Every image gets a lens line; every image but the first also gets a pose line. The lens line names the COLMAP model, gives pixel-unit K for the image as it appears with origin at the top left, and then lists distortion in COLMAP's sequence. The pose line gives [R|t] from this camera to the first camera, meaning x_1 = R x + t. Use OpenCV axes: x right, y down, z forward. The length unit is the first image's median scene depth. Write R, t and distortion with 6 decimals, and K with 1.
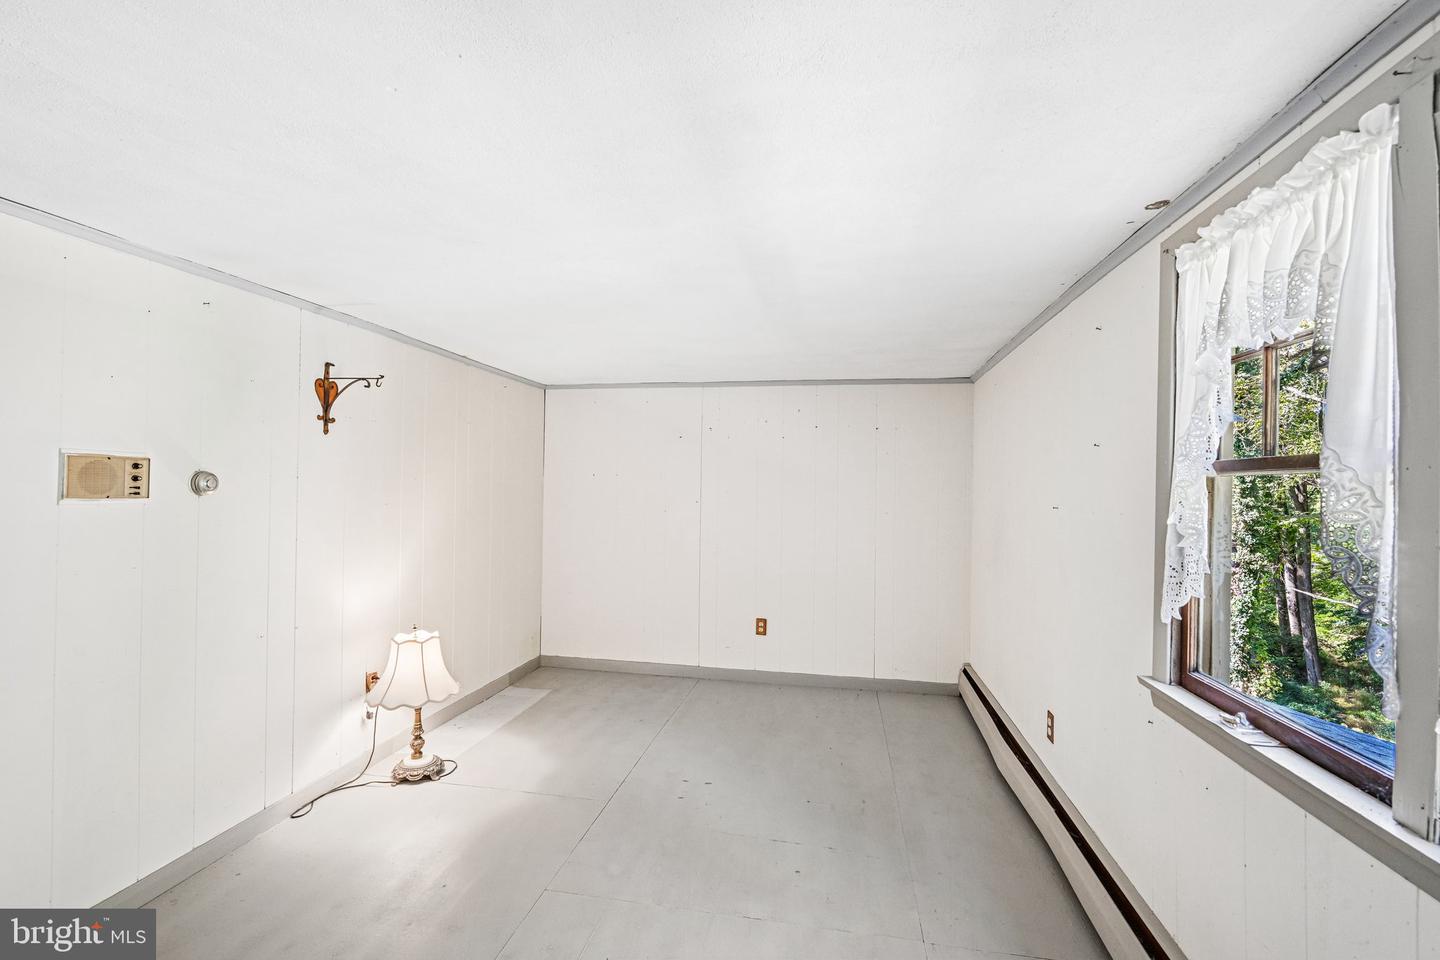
lens RADIAL K [[635.6, 0, 719.0], [0, 635.6, 479.8], [0, 0, 1]] dist [0.000607, 0.000511]
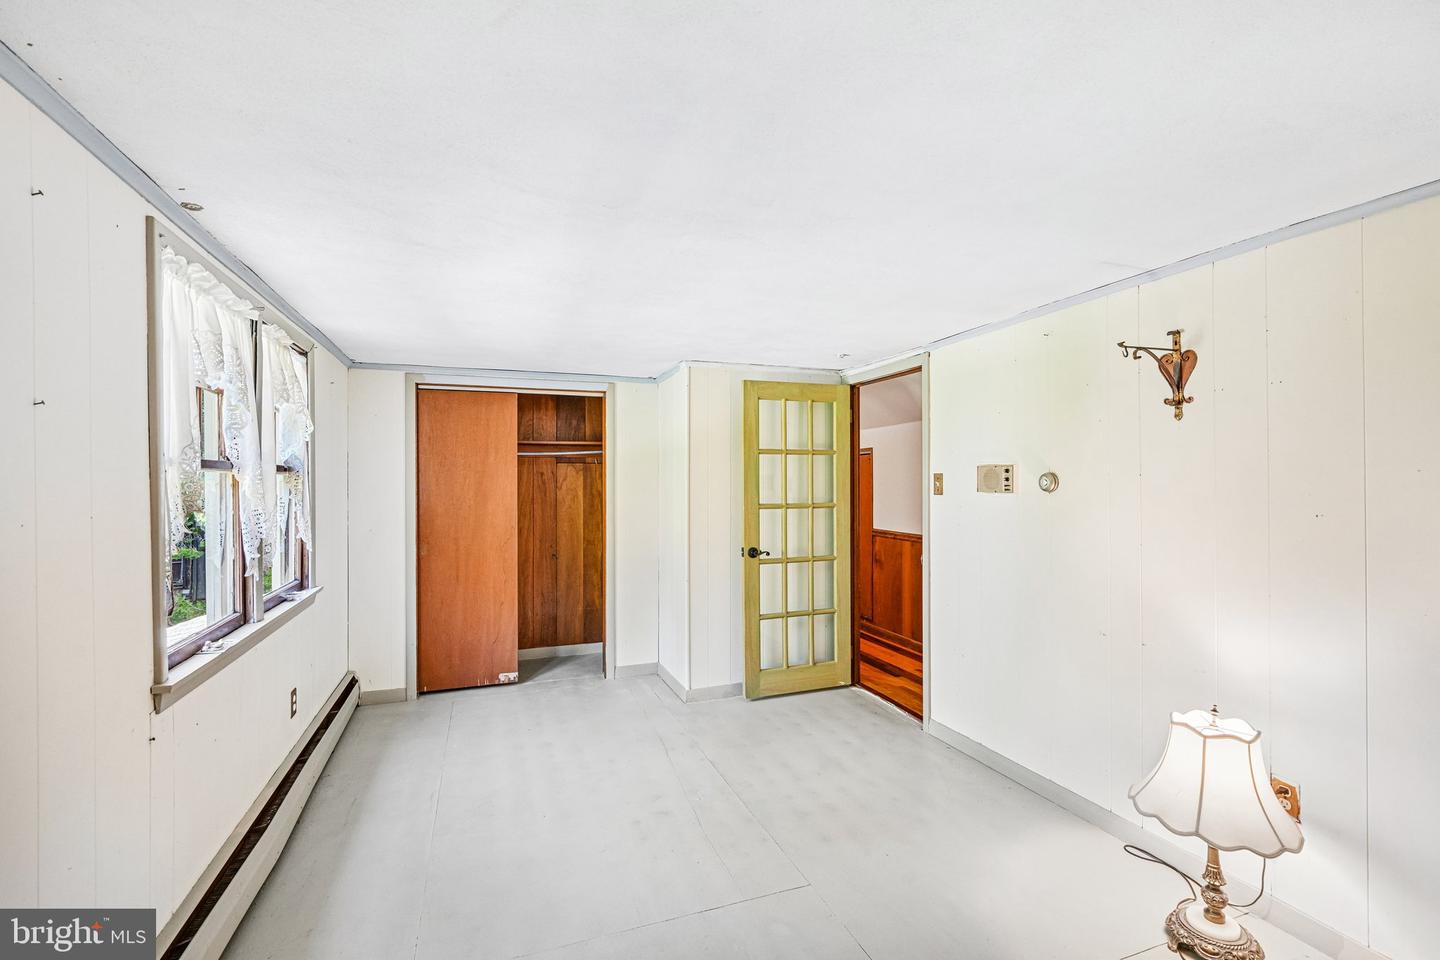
lens RADIAL K [[635.6, 0, 719.0], [0, 635.6, 479.8], [0, 0, 1]] dist [0.000607, 0.000511]
pose [[-0.867054, -0.007422, -0.498158, 0.280908], [-0.000107, 0.999892, -0.014712, 0.015077], [0.498214, -0.012703, -0.866961, 1.439600]]
